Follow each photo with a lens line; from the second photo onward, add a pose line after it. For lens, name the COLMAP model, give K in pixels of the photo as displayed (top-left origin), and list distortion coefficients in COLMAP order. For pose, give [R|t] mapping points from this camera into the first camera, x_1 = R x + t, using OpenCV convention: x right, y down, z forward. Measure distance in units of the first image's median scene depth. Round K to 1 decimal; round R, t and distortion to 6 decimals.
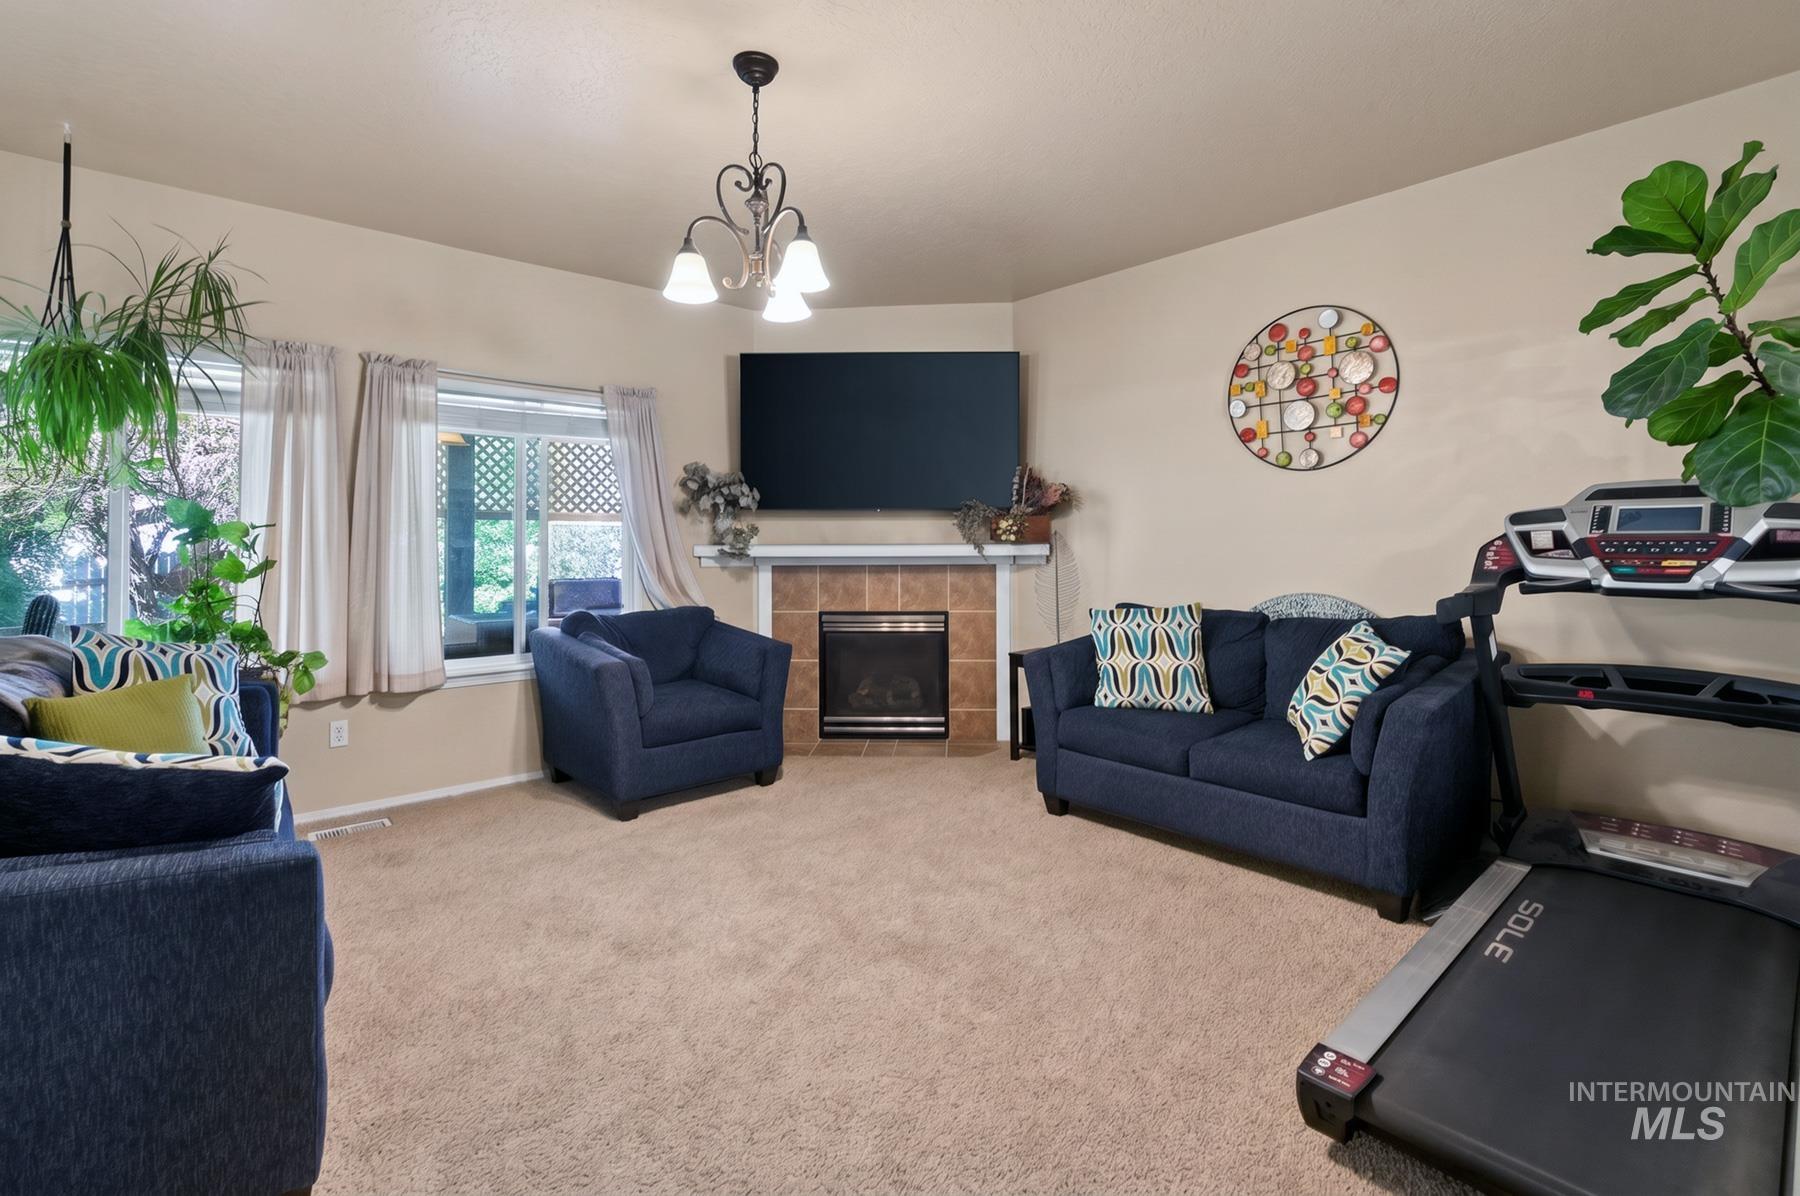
lens RADIAL K [[826.3, 0, 907.5], [0, 826.3, 530.0], [0, 0, 1]] dist [0.003397, 0.001532]
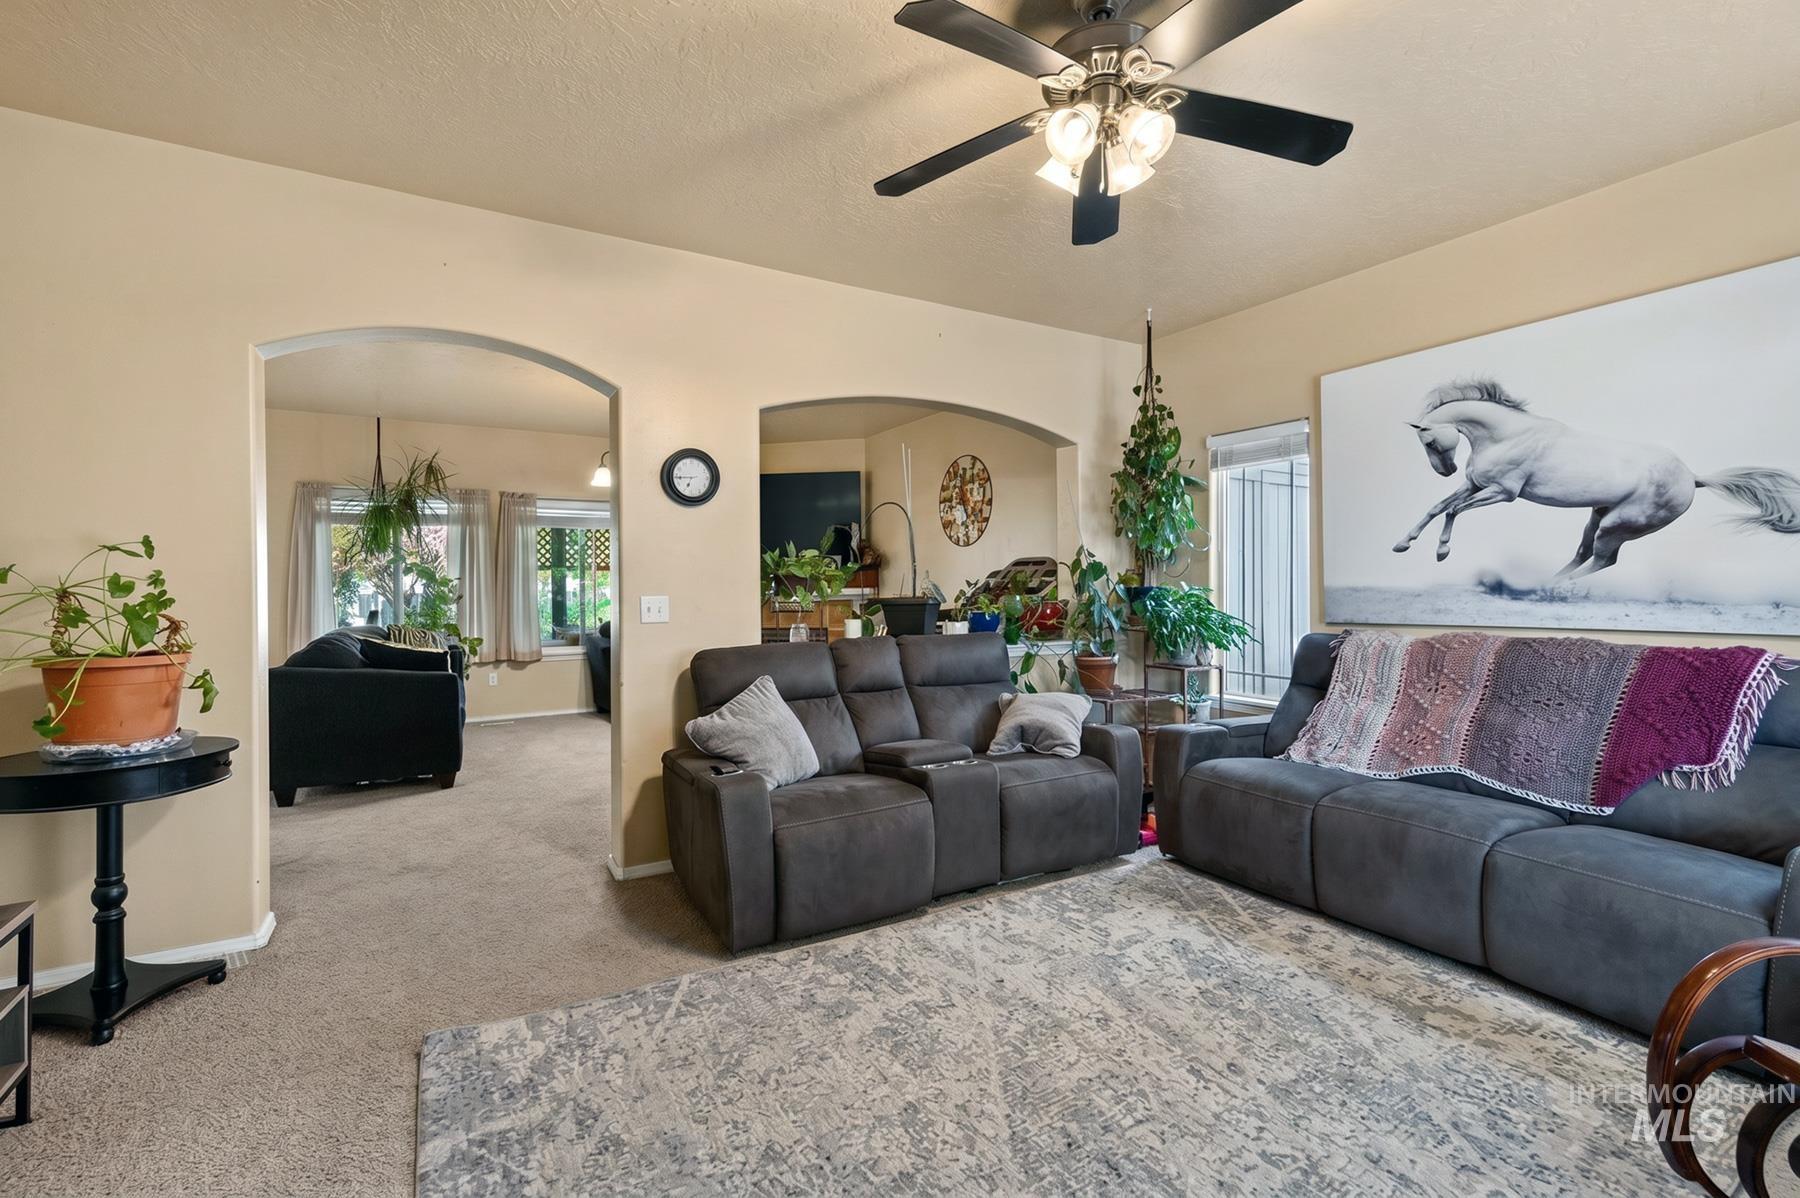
lens RADIAL K [[826.3, 0, 921.6], [0, 826.3, 588.6], [0, 0, 1]] dist [0.003397, 0.001532]
pose [[0.983634, -0.000883, -0.180178, 0.748907], [0.004365, 0.999811, 0.018930, -0.013223], [0.180127, -0.019406, 0.983452, -0.842005]]
